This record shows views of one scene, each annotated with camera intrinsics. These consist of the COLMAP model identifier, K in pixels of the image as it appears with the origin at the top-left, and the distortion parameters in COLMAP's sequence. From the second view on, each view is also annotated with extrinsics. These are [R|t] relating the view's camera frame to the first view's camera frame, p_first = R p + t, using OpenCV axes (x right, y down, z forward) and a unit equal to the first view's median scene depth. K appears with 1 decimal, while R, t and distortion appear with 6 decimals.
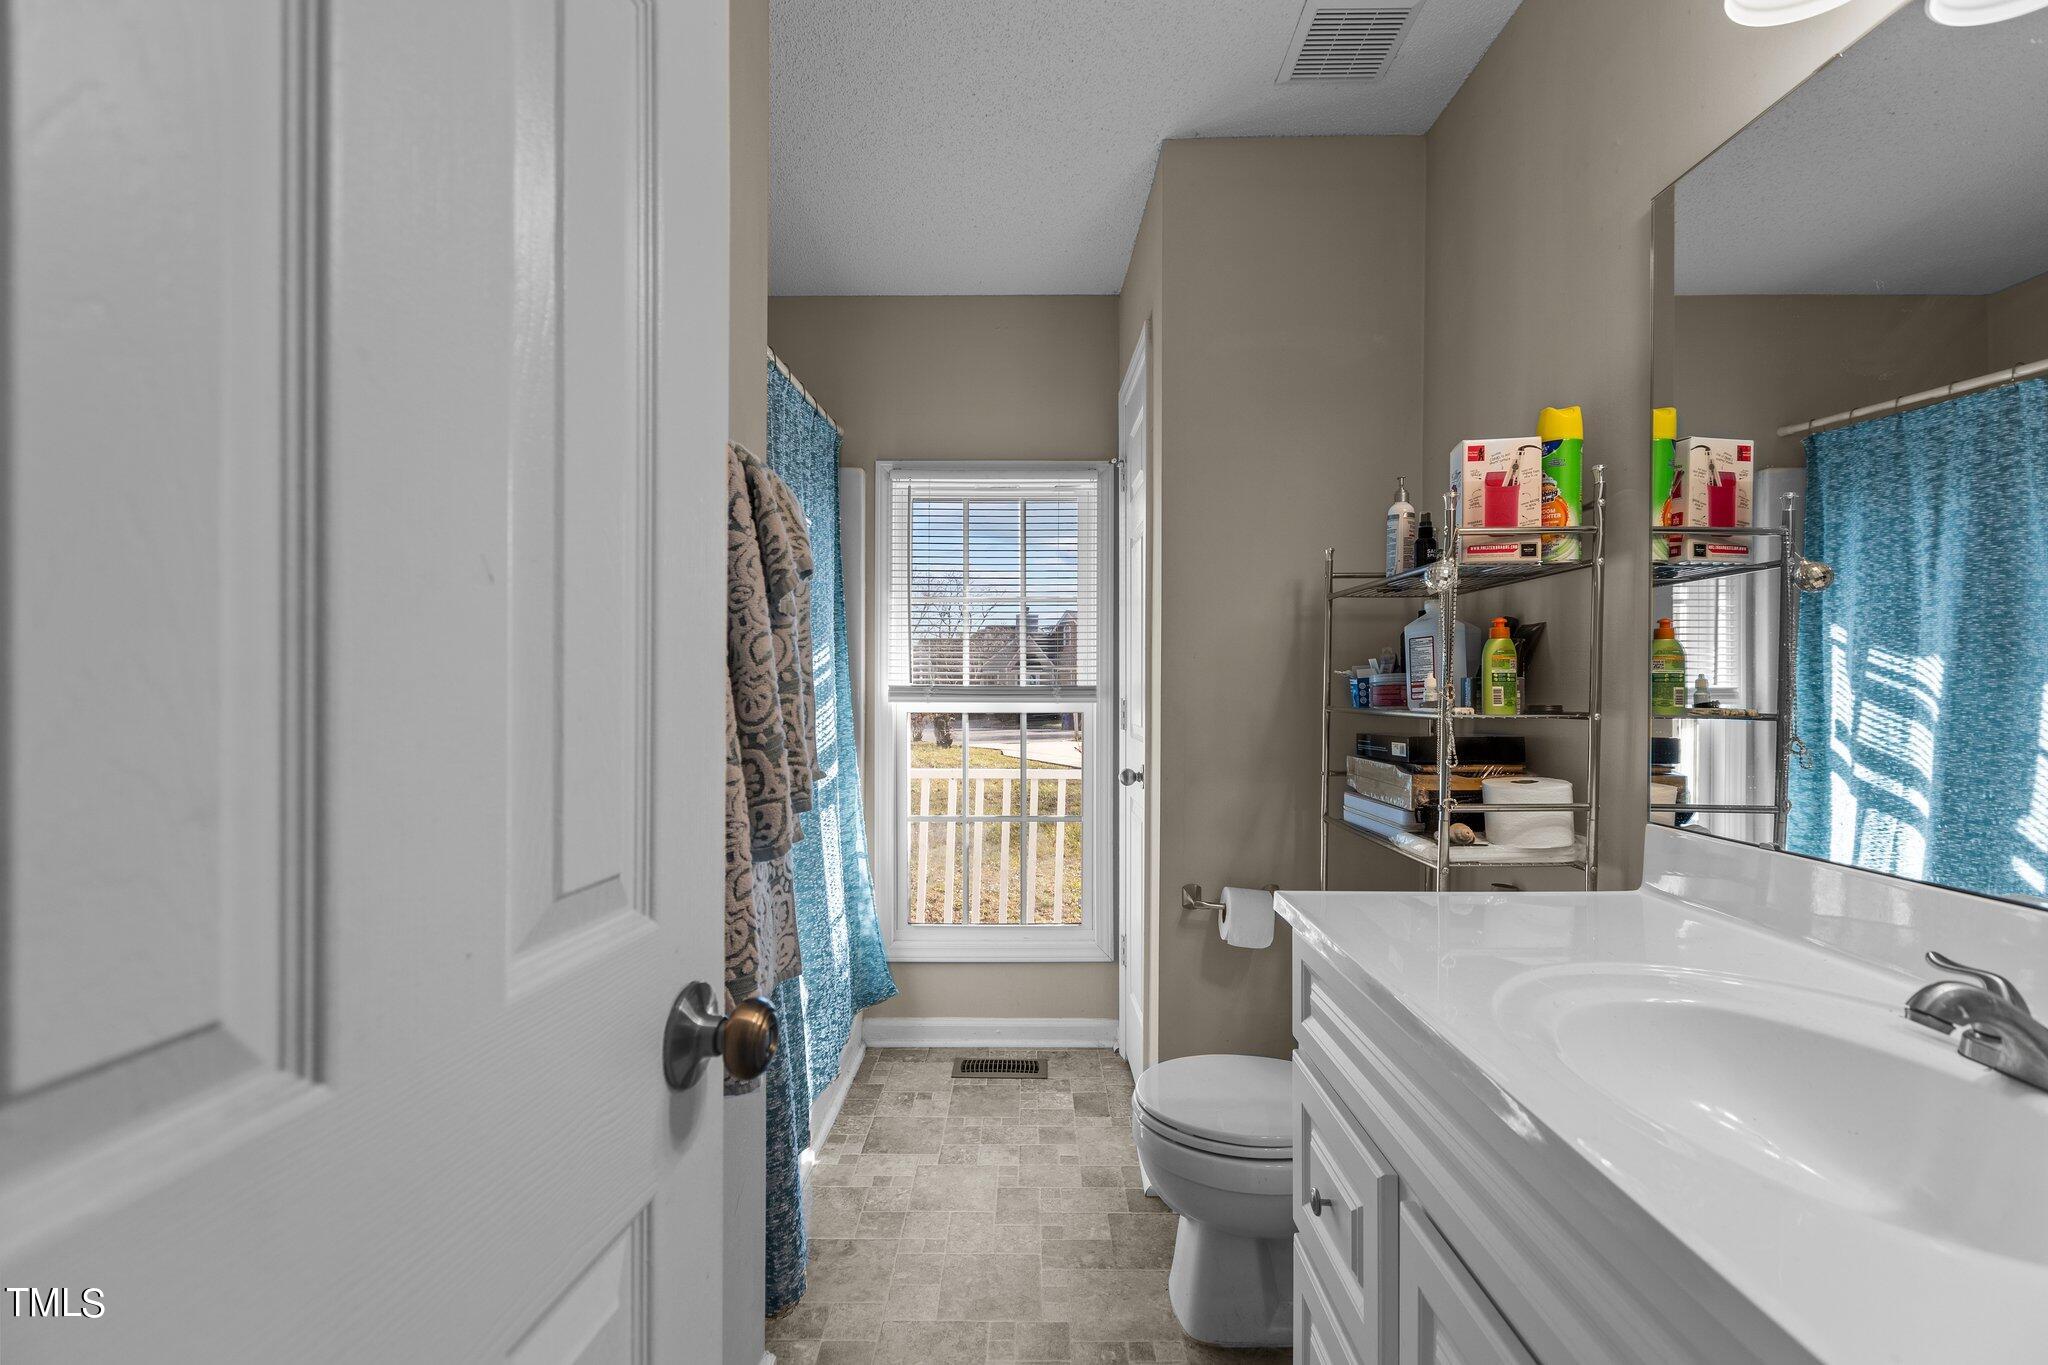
lens RADIAL K [[908.2, 0, 1027.7], [0, 908.2, 679.3], [0, 0, 1]] dist [0.001382, -0.000549]
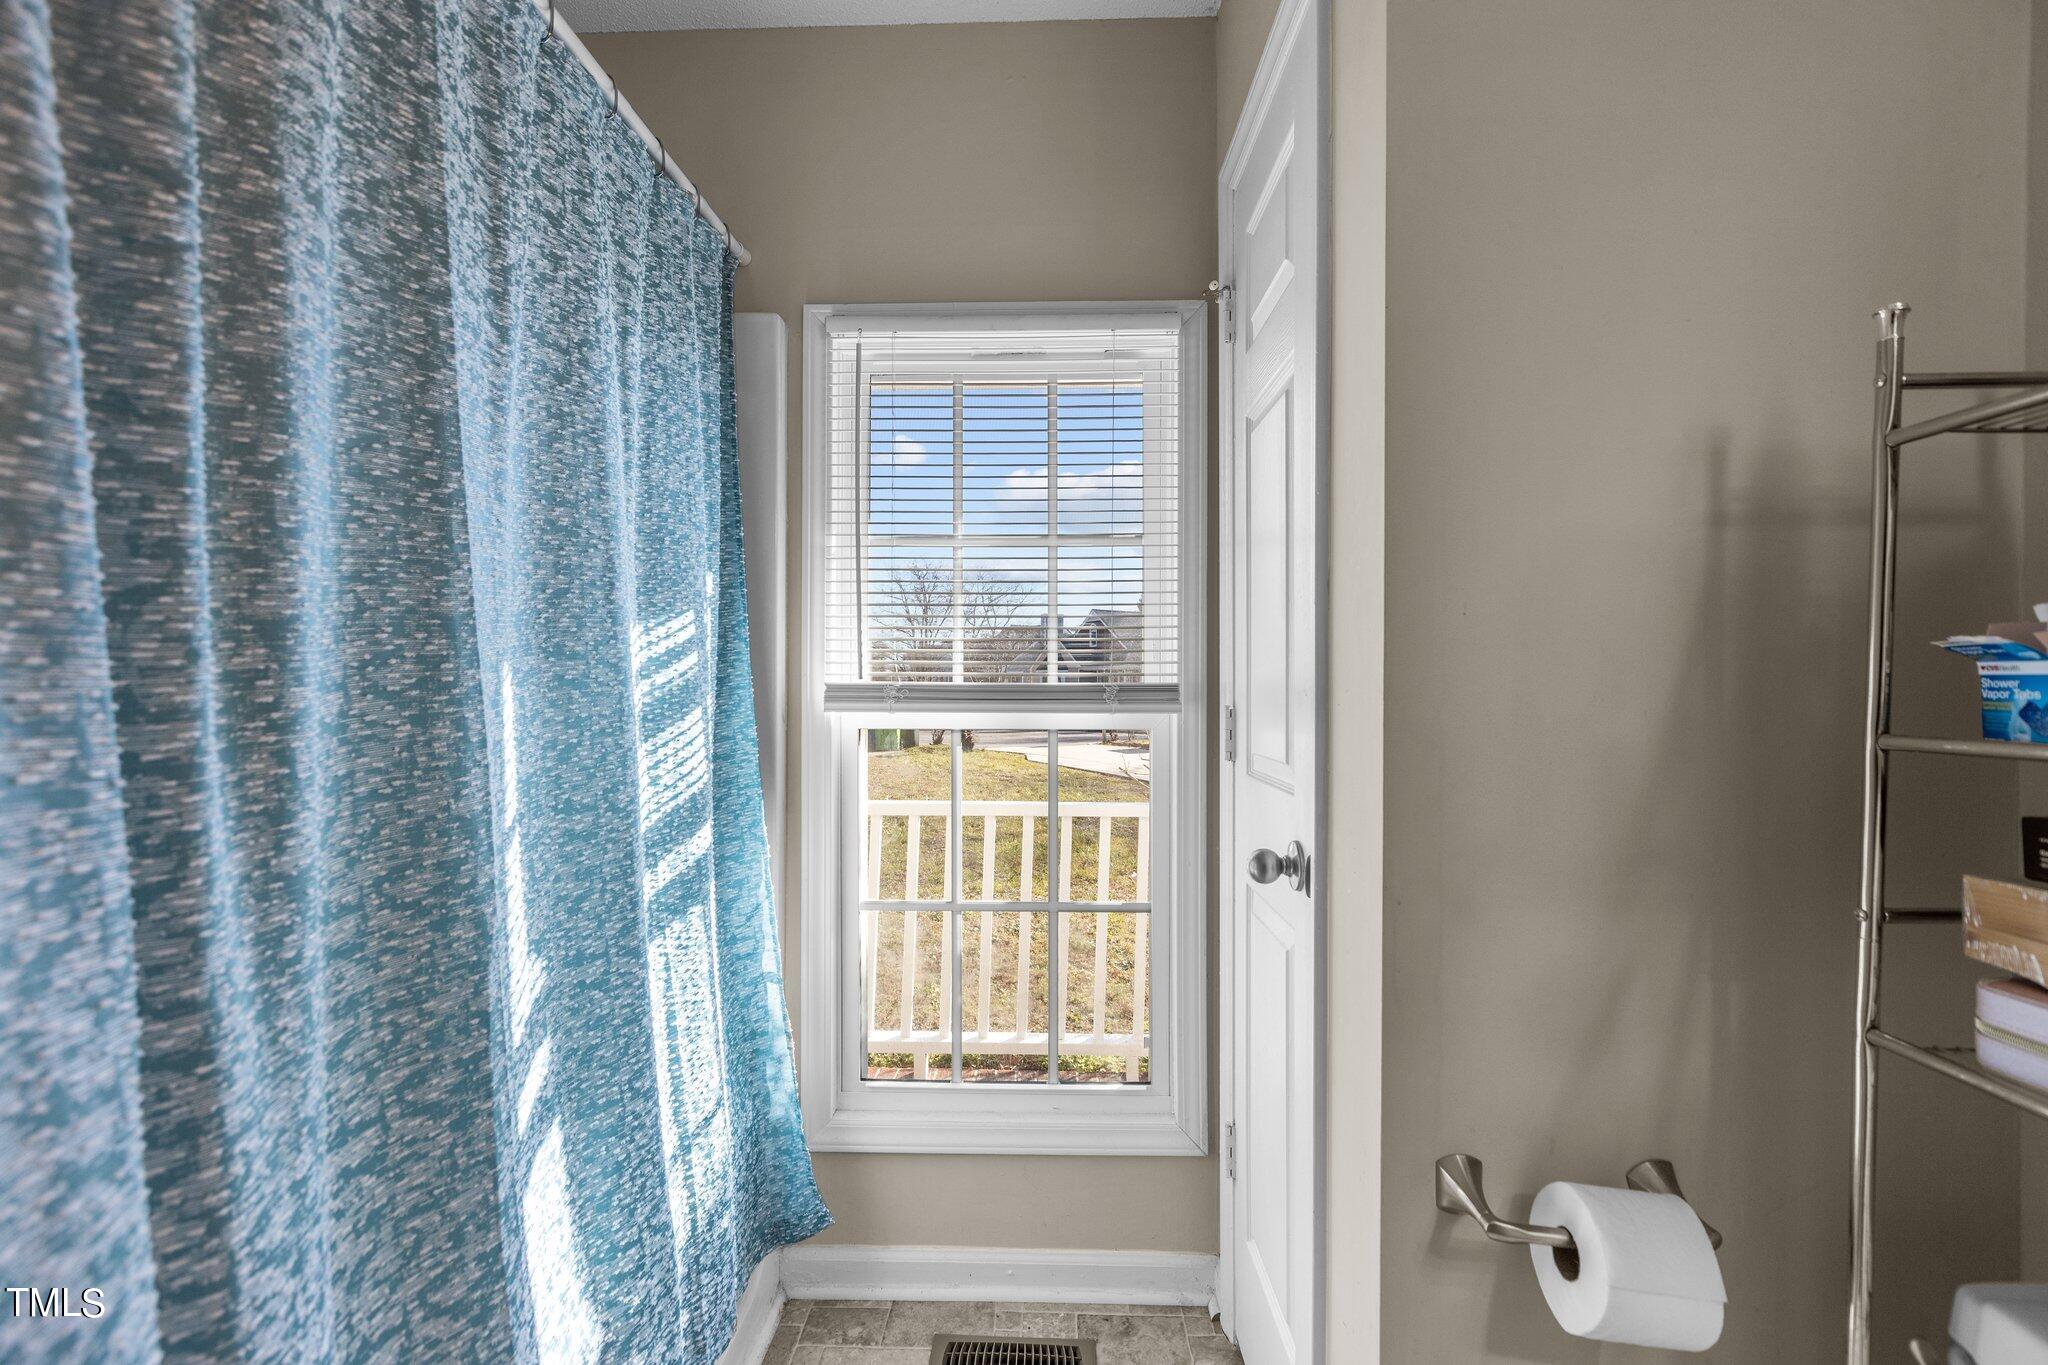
lens RADIAL K [[908.2, 0, 1027.7], [0, 908.2, 679.3], [0, 0, 1]] dist [0.001382, -0.000549]
pose [[0.999642, -0.000736, -0.026744, -0.005427], [0.000743, 1.000000, 0.000225, 0.004203], [0.026743, -0.000244, 0.999642, 0.420523]]
